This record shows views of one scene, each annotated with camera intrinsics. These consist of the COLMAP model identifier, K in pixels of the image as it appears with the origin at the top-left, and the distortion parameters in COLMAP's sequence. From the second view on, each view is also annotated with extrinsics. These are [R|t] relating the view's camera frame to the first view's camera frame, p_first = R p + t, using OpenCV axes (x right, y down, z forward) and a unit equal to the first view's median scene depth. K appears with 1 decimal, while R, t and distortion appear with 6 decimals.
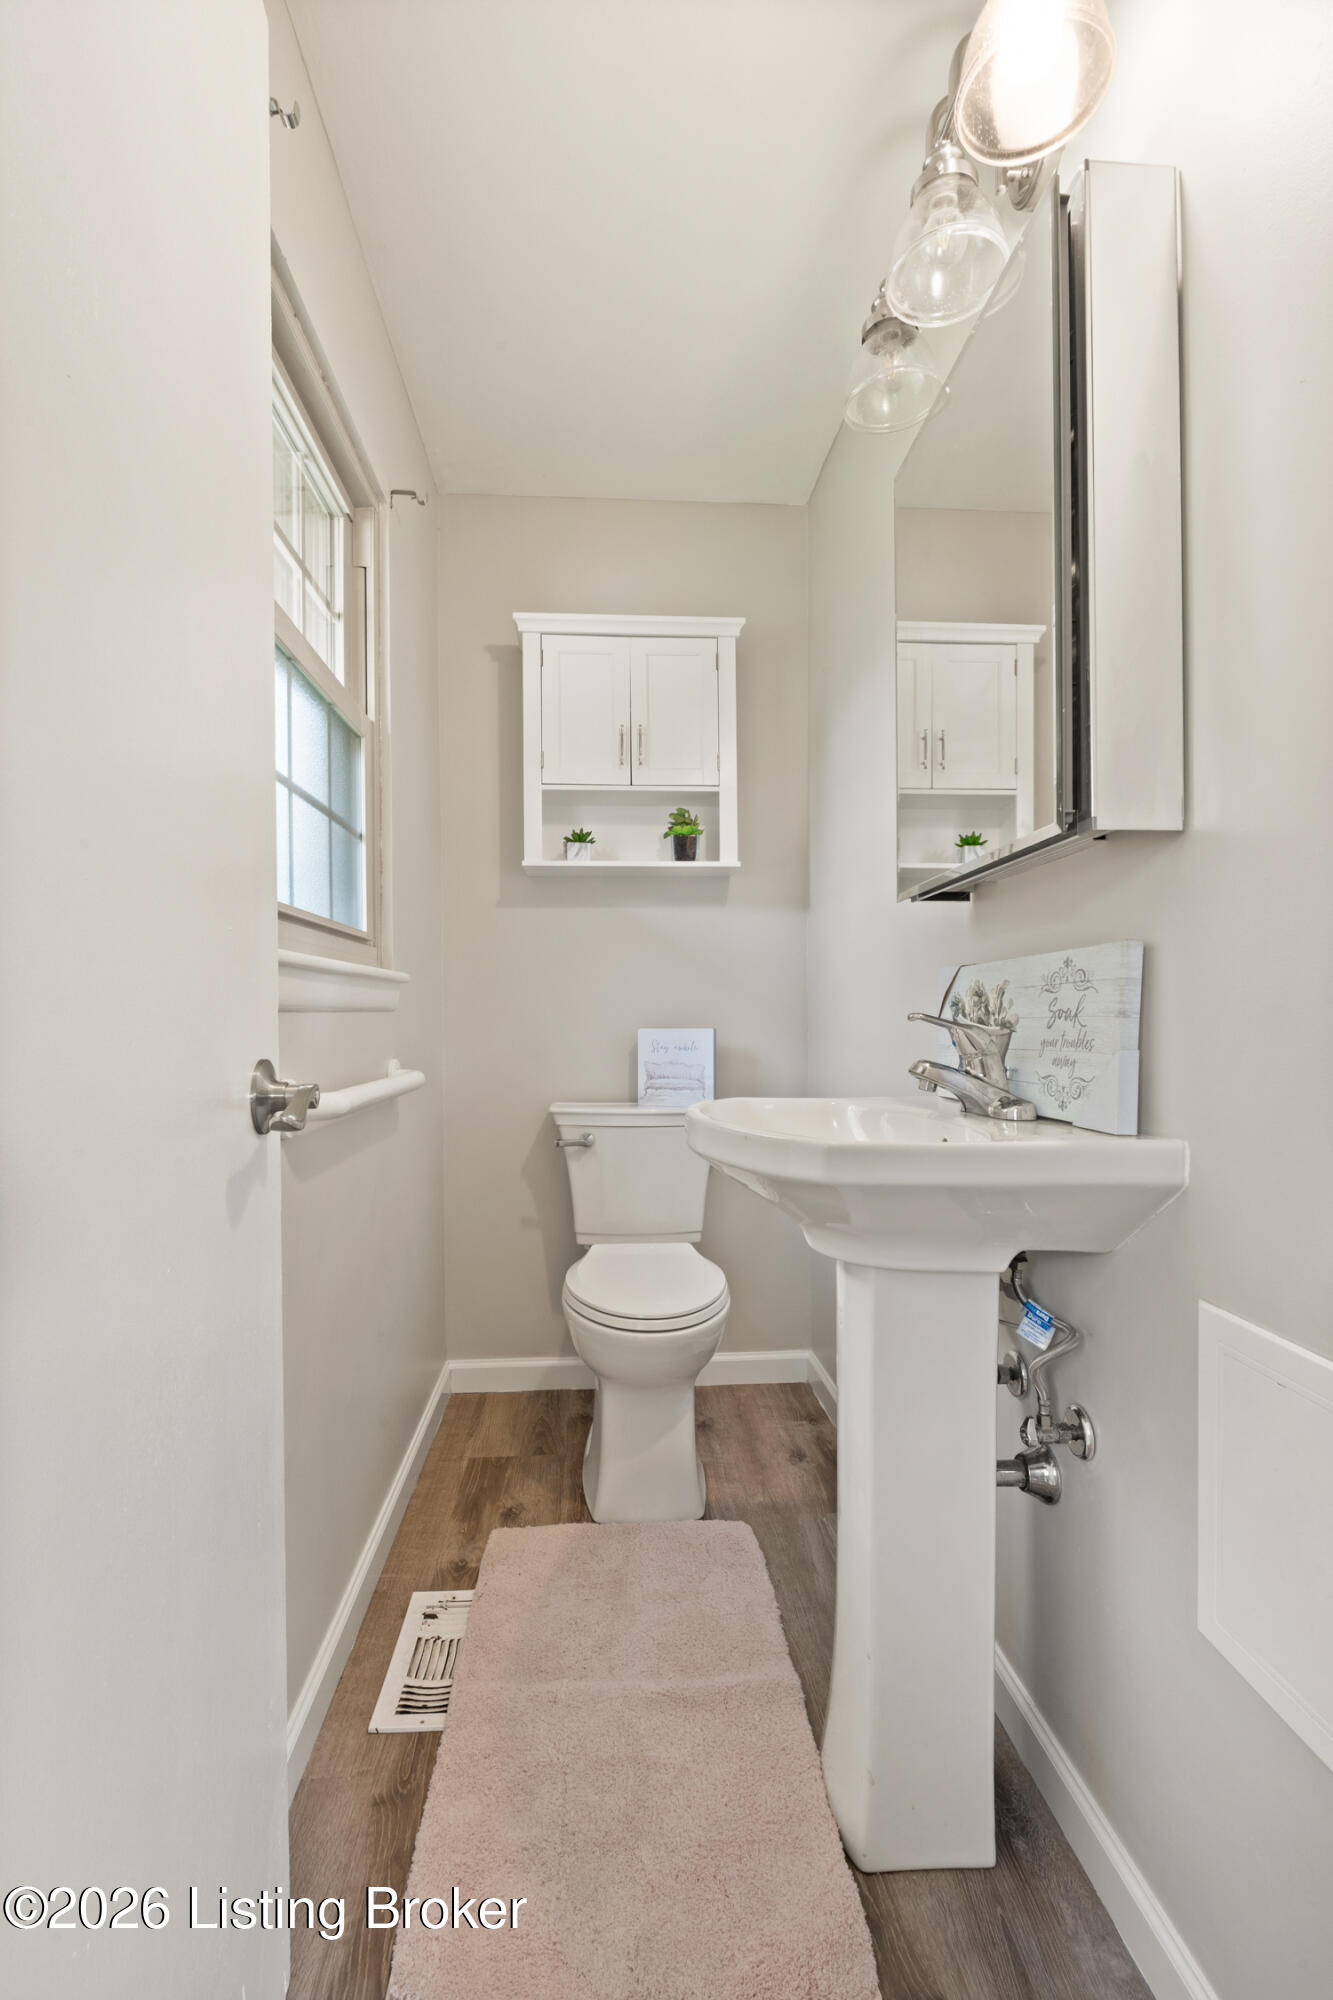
lens RADIAL K [[869.0, 0, 678.5], [0, 869.0, 1022.9], [0, 0, 1]] dist [-0.004330, 0.001387]
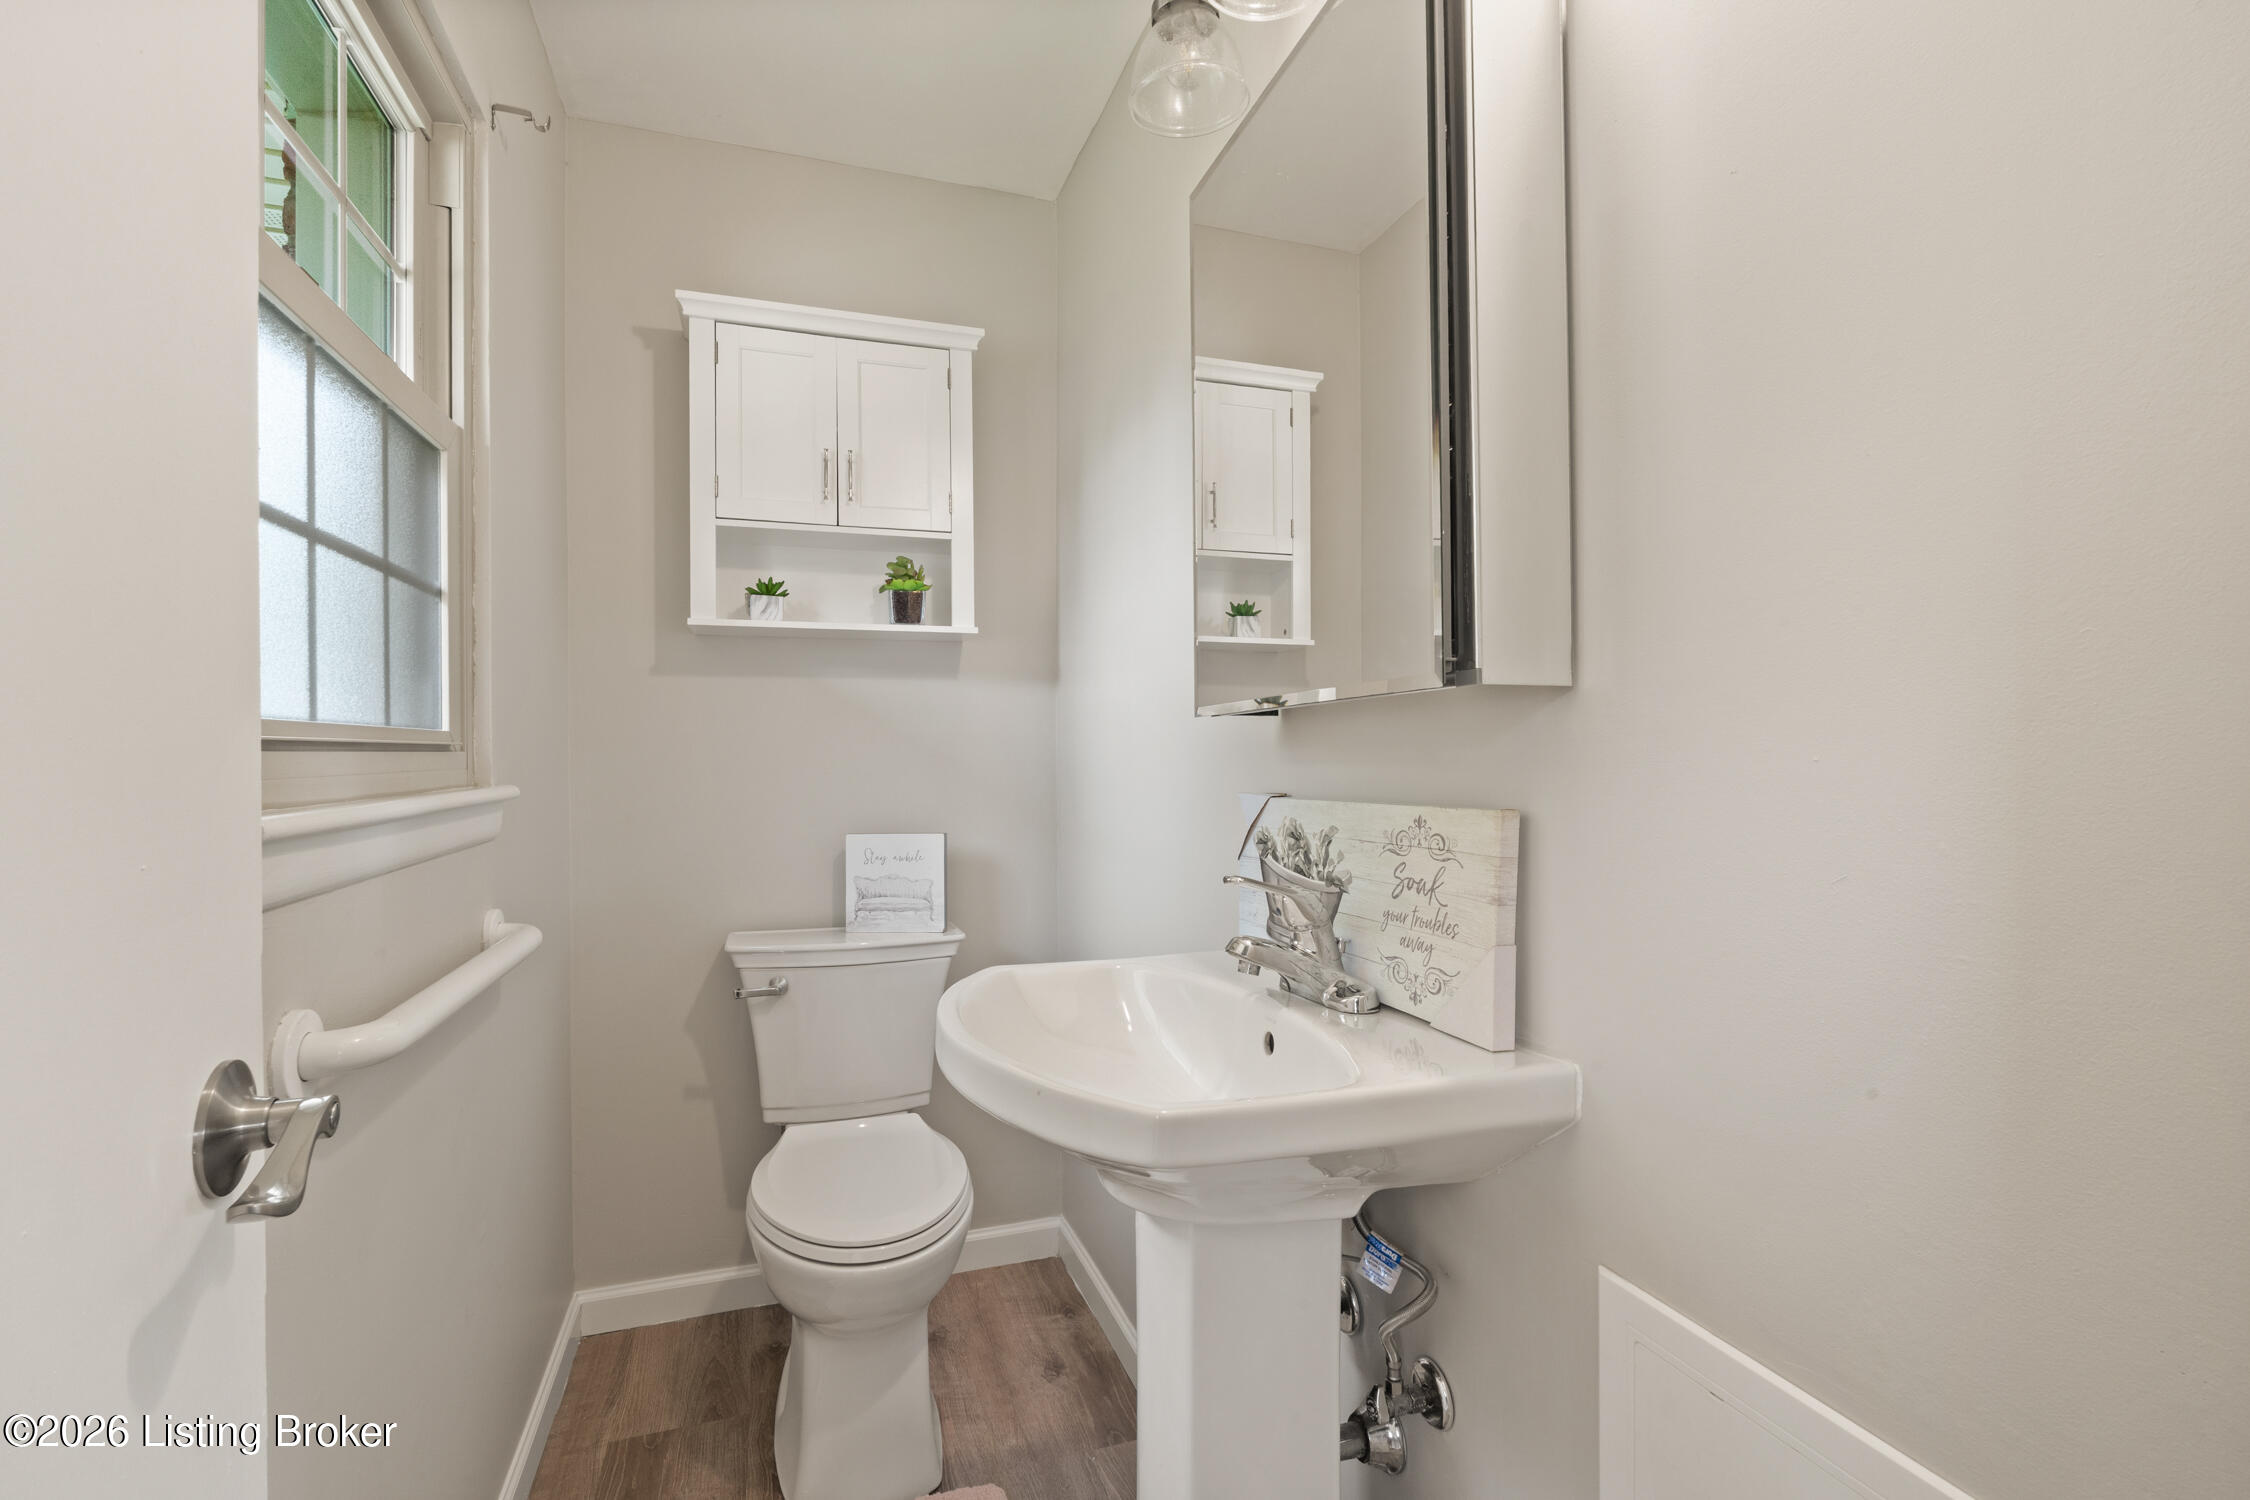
lens RADIAL K [[977.6, 0, 1125.0], [0, 977.6, 750.0], [0, 0, 1]] dist [-0.004330, 0.001387]
pose [[0.968442, 0.000017, 0.249238, -0.026077], [0.003003, 0.999927, -0.011735, -0.067861], [-0.249219, 0.012113, 0.968371, 0.095027]]
